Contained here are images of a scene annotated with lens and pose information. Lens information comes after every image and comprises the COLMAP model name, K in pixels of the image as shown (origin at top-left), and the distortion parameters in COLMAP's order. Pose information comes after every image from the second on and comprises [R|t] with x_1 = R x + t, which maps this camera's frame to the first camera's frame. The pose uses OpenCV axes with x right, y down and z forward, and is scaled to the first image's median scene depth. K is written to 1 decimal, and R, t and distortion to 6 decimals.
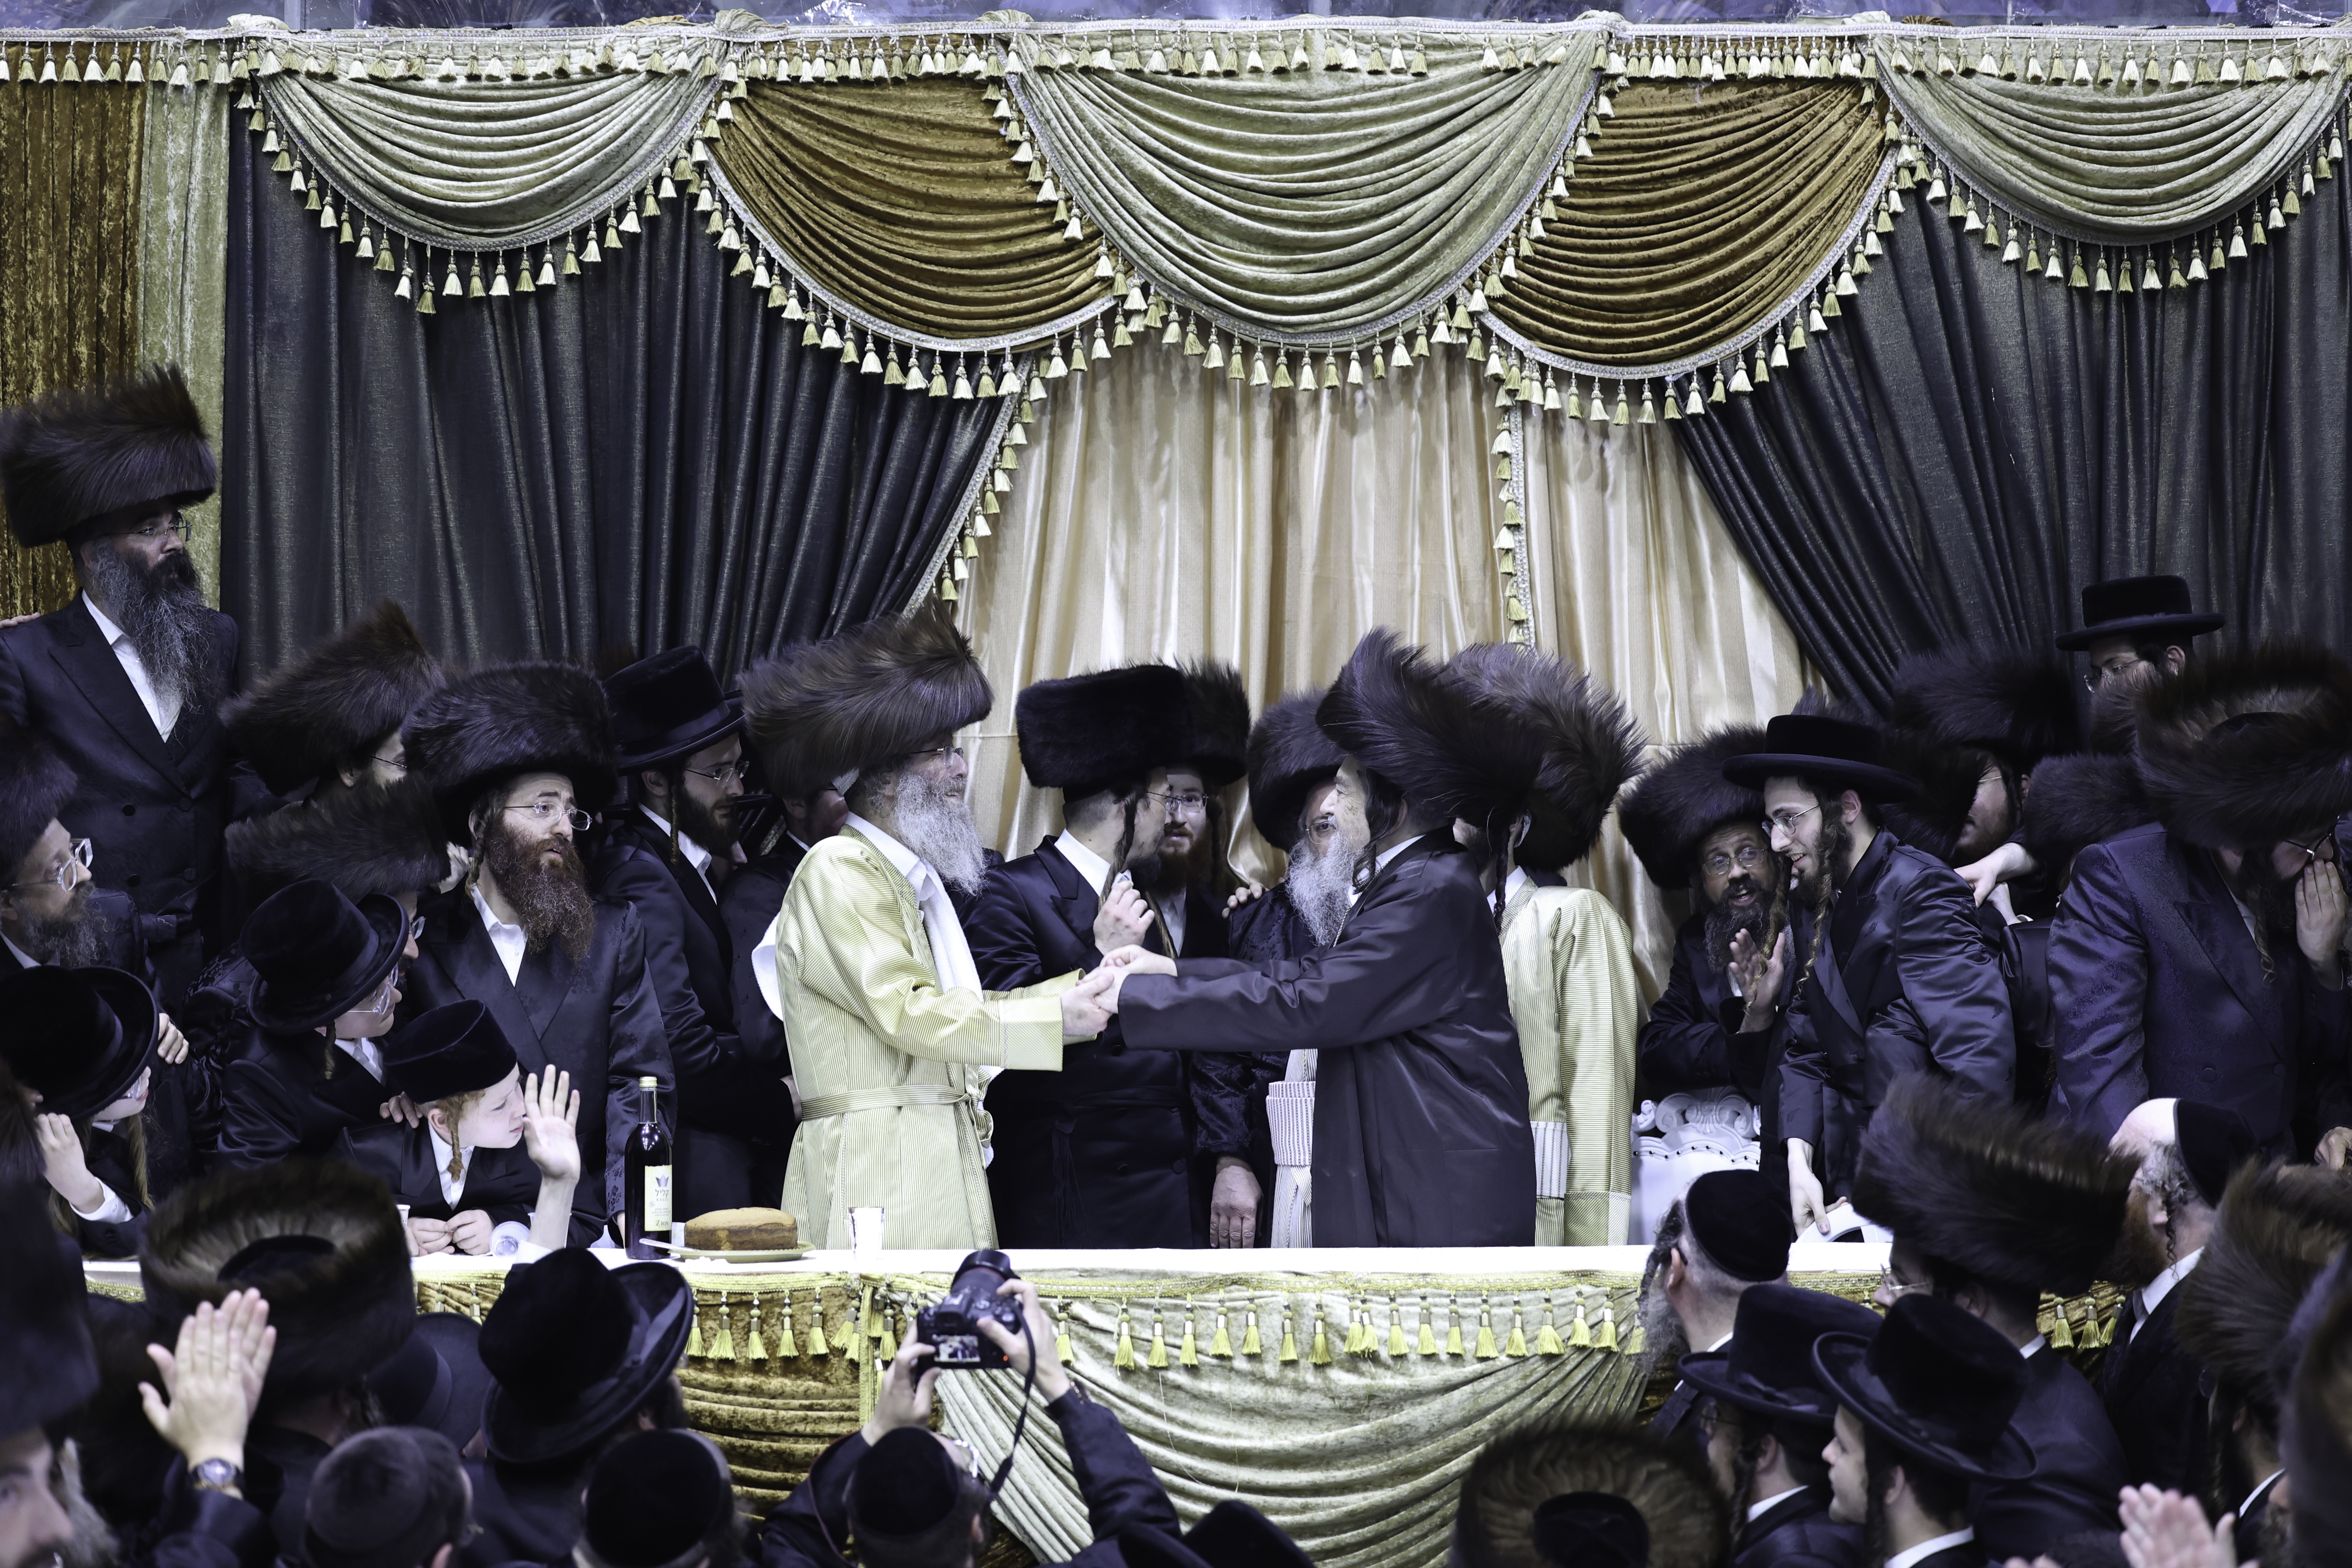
lens RADIAL K [[4707.5, 0, 1168.1], [0, 4707.5, 777.1], [0, 0, 1]] dist [-0.181078, 0.000000]
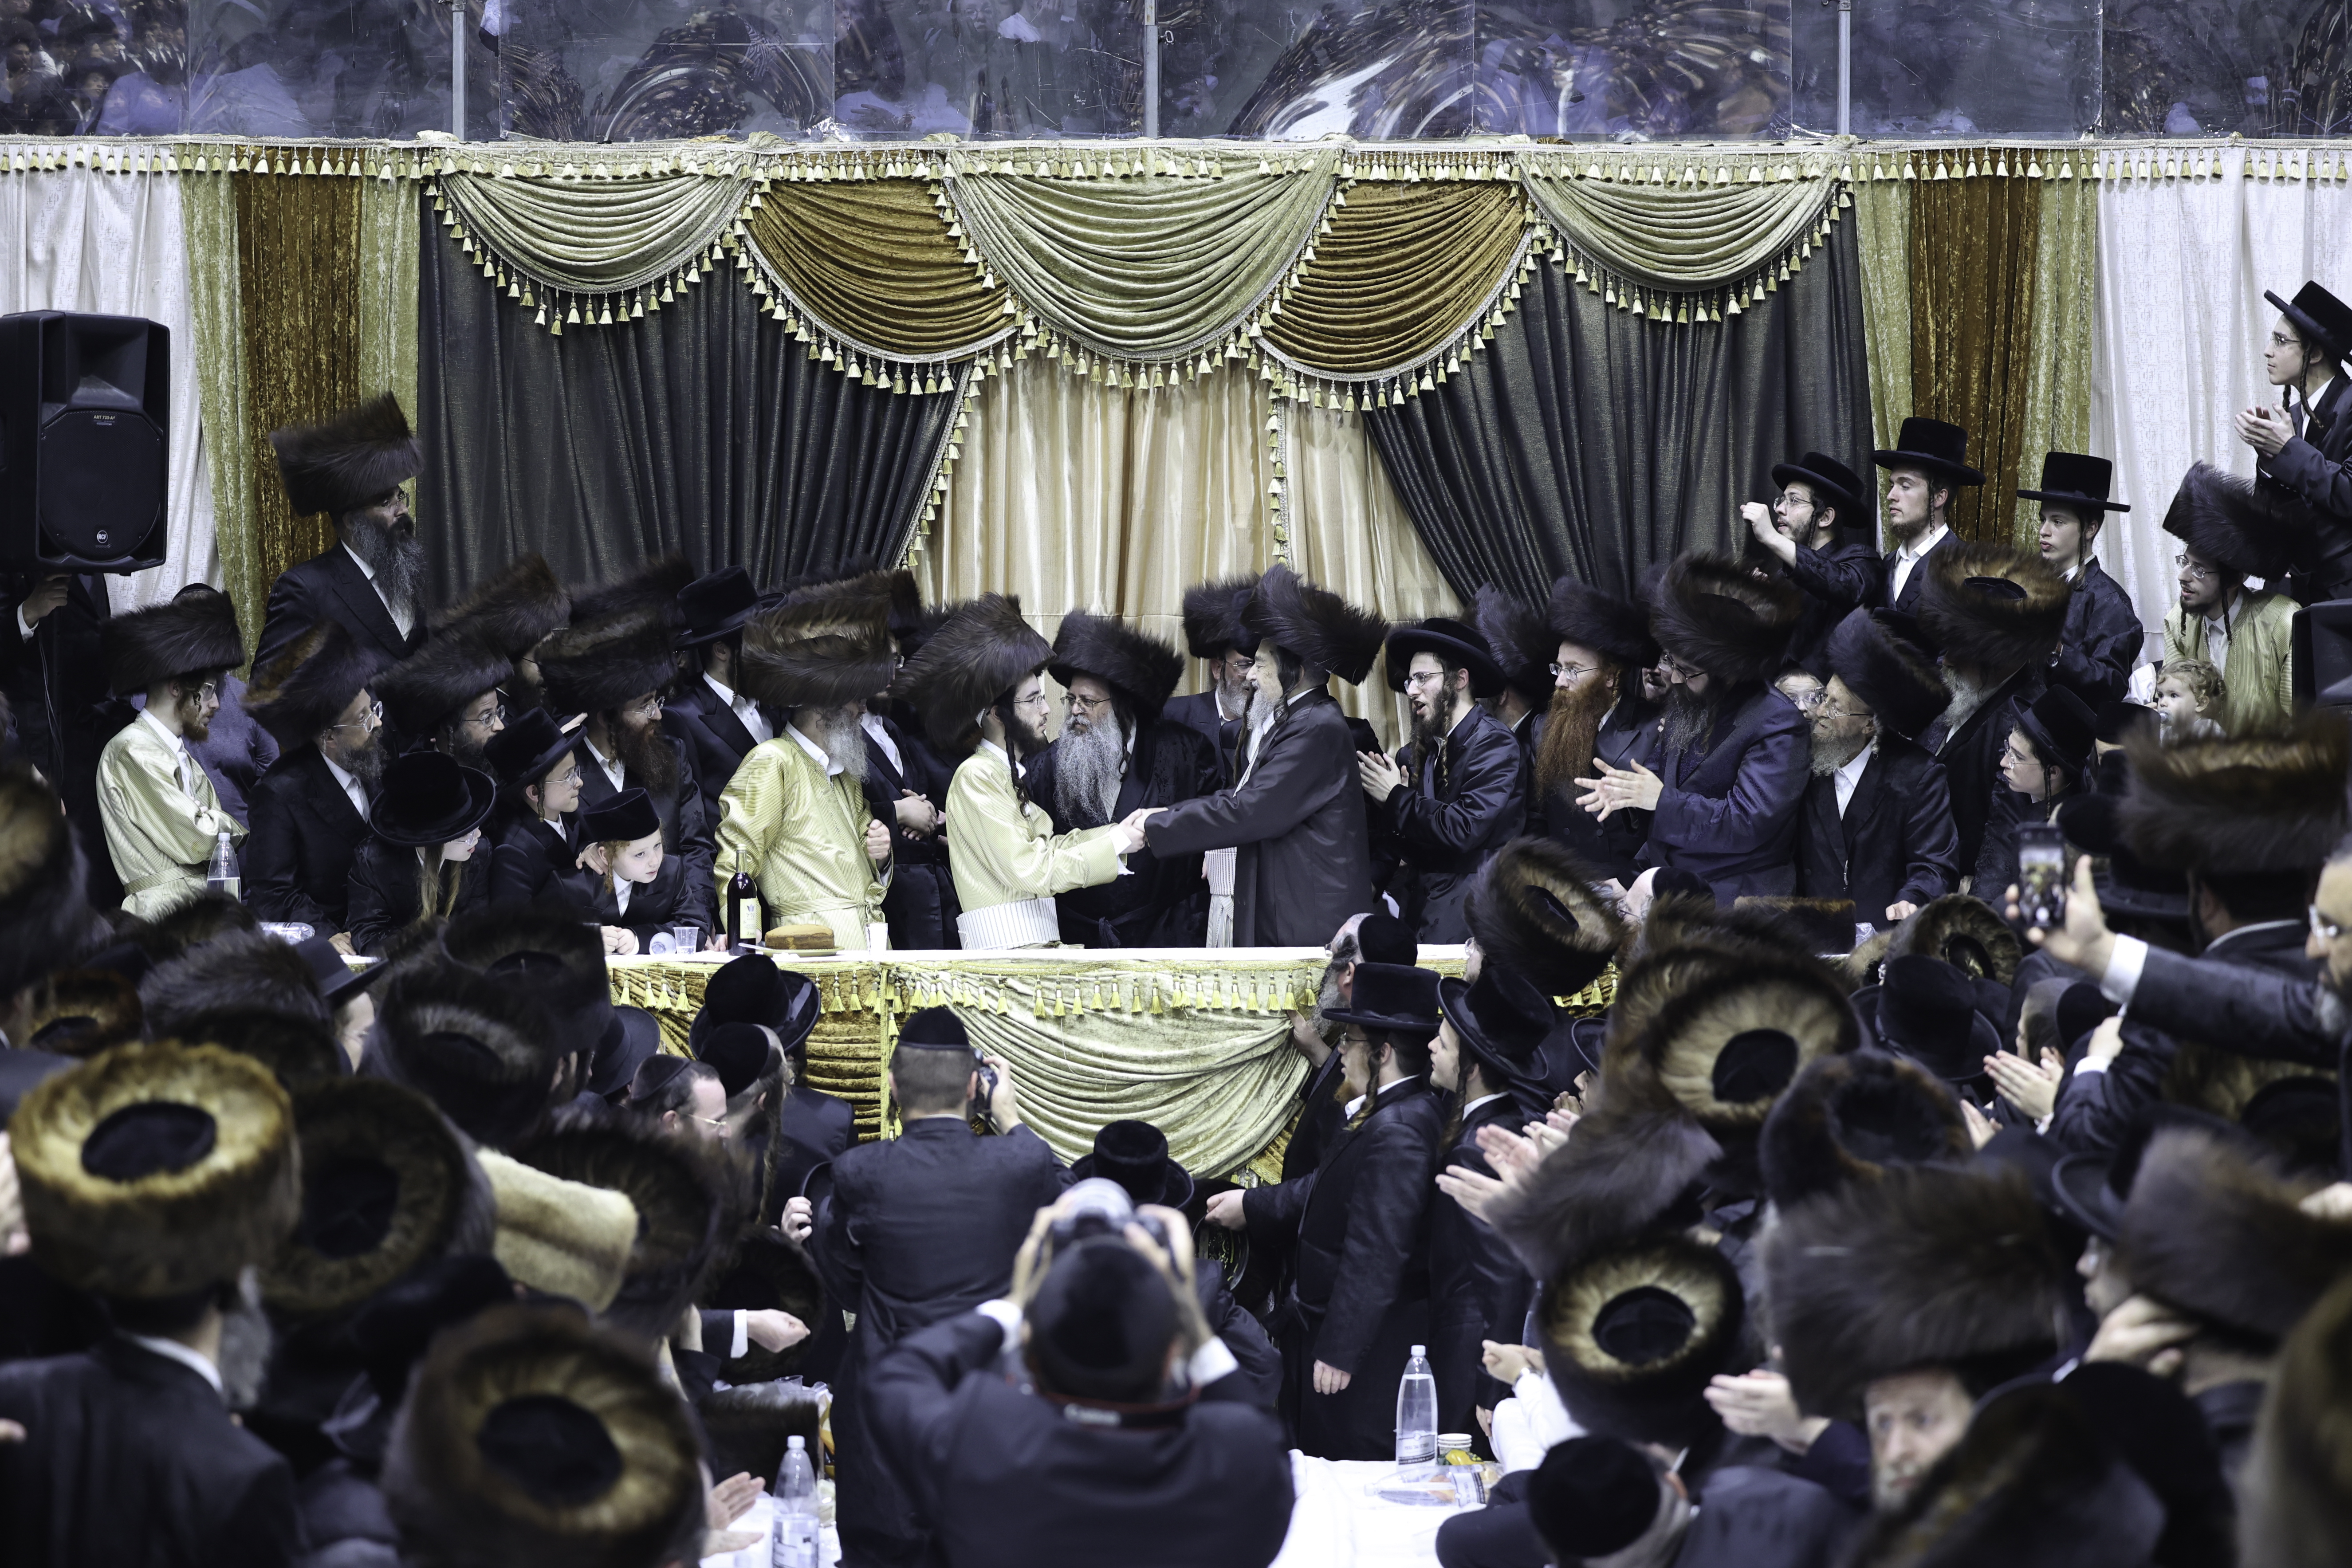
lens RADIAL K [[4707.3, 0, 1185.8], [0, 4707.3, 792.8], [0, 0, 1]] dist [-0.181078, 0.000000]
pose [[0.999009, -0.002602, 0.044426, -0.024193], [0.000079, 0.998393, 0.056677, -0.037892], [-0.044502, -0.056617, 0.997404, -0.519771]]
